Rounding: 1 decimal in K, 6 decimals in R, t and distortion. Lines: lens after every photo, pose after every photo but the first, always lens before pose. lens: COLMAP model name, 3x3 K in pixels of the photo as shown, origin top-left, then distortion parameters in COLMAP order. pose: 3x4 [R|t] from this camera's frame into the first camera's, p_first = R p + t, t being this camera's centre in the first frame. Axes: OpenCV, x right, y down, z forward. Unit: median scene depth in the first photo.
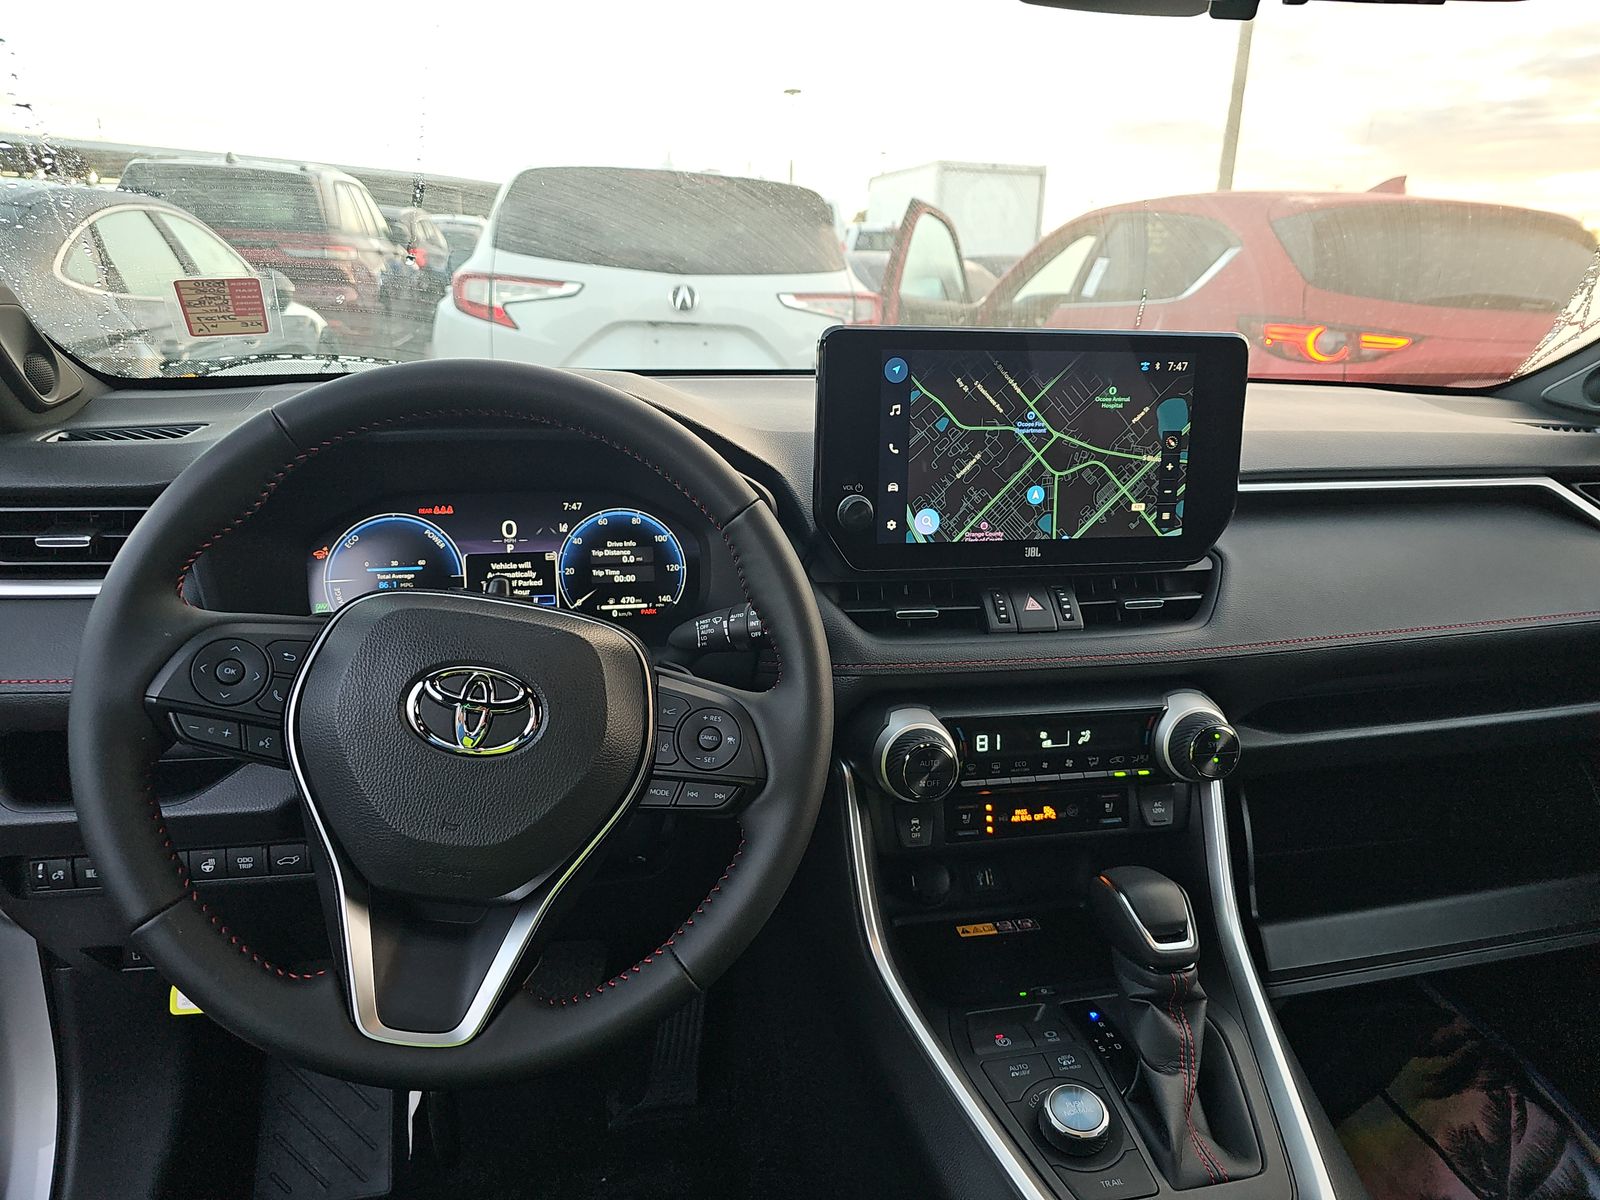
lens RADIAL K [[1033.6, 0, 800.0], [0, 1033.6, 600.0], [0, 0, 1]] dist [0.059098, -0.068600]
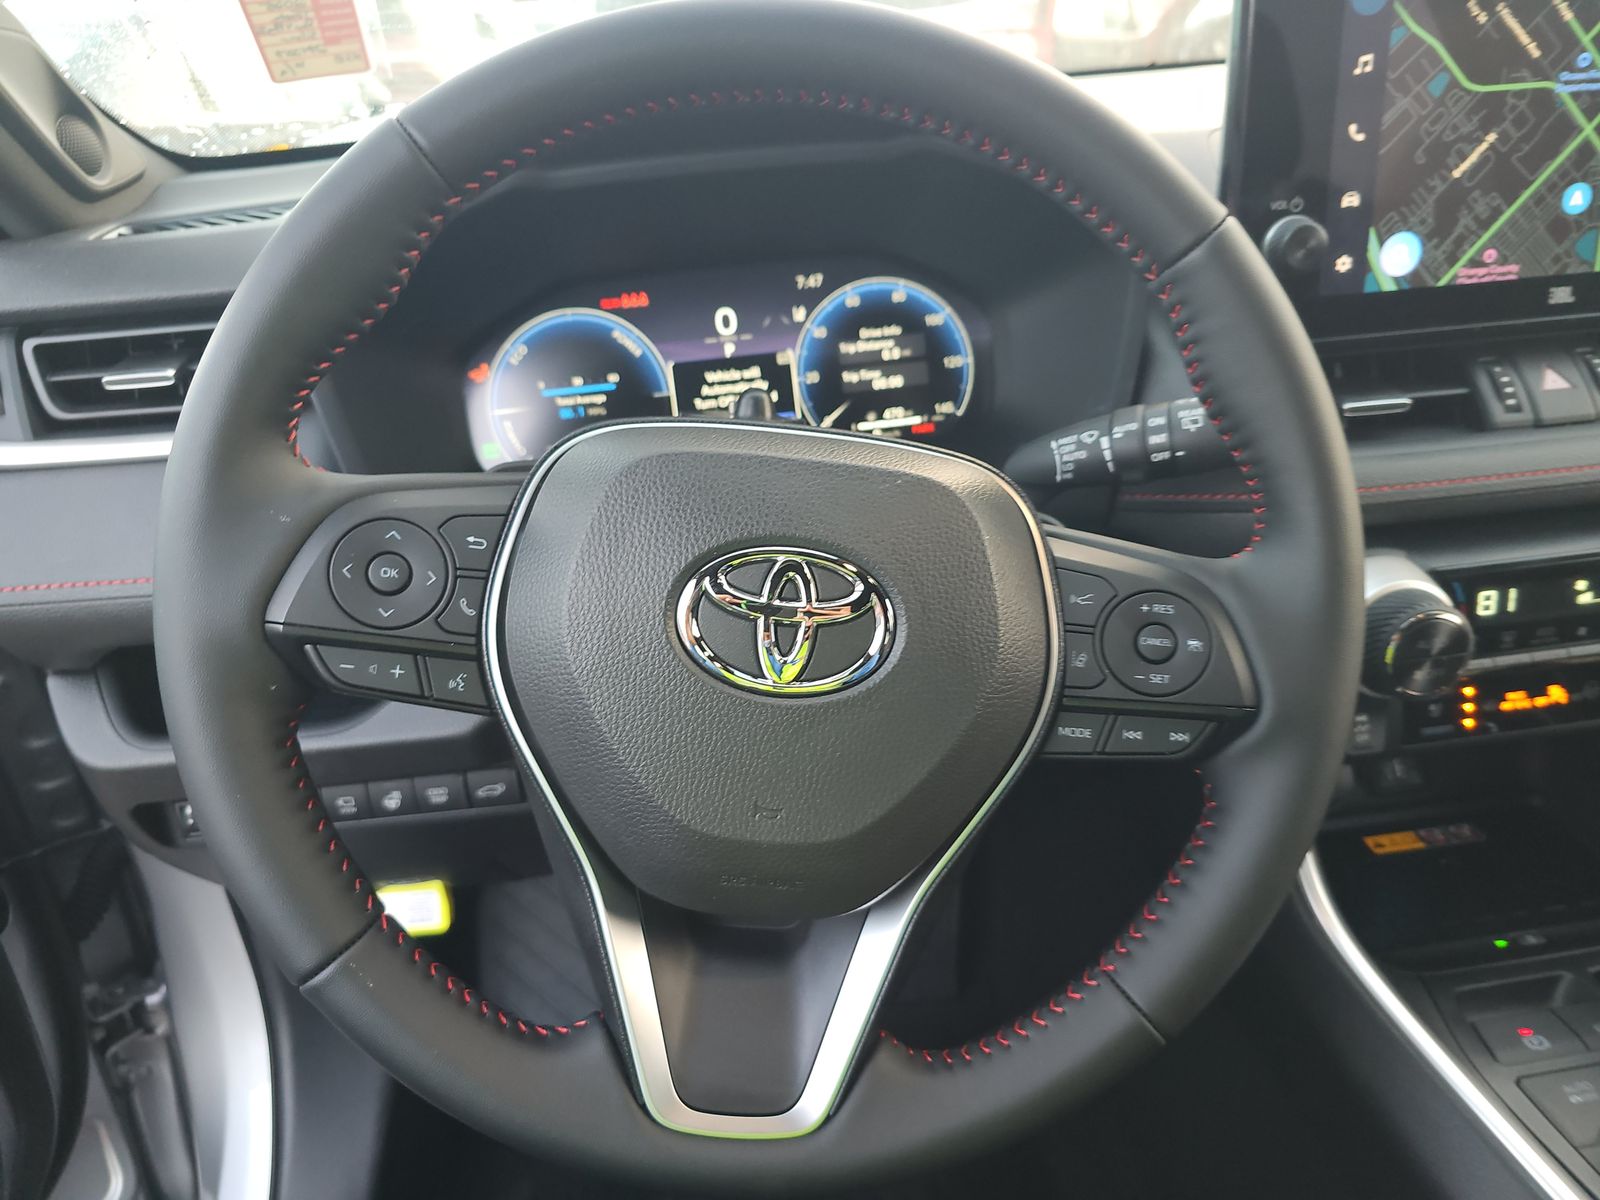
lens RADIAL K [[1062.7, 0, 800.0], [0, 1062.7, 600.0], [0, 0, 1]] dist [0.031526, -0.046413]
pose [[0.991090, -0.040604, -0.126857, -0.159825], [0.062889, 0.982209, 0.176948, -0.008169], [0.117416, -0.183350, 0.976010, 0.291076]]
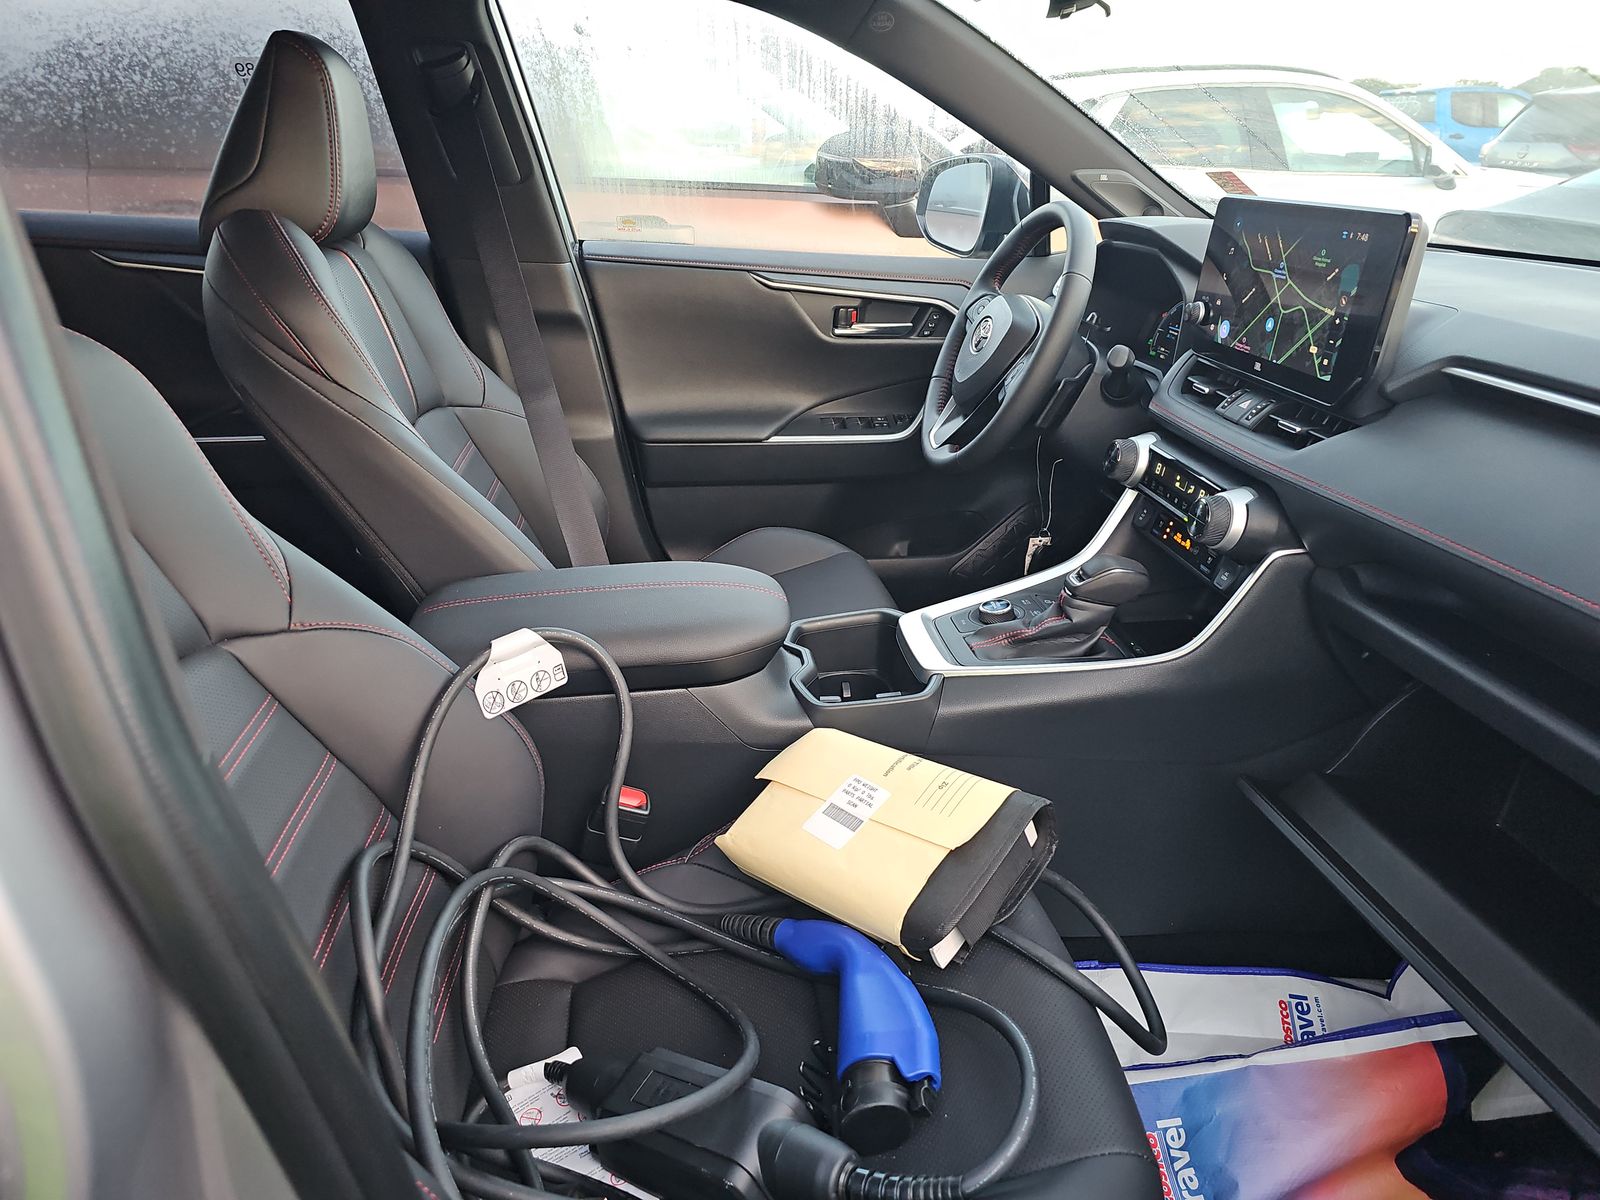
lens RADIAL K [[1033.6, 0, 800.0], [0, 1033.6, 600.0], [0, 0, 1]] dist [0.059098, -0.068600]
pose [[-0.094166, 0.372518, -0.923235, 1.726319], [-0.294530, 0.875419, 0.383266, -0.130648], [0.950991, 0.308011, 0.027283, 0.483184]]
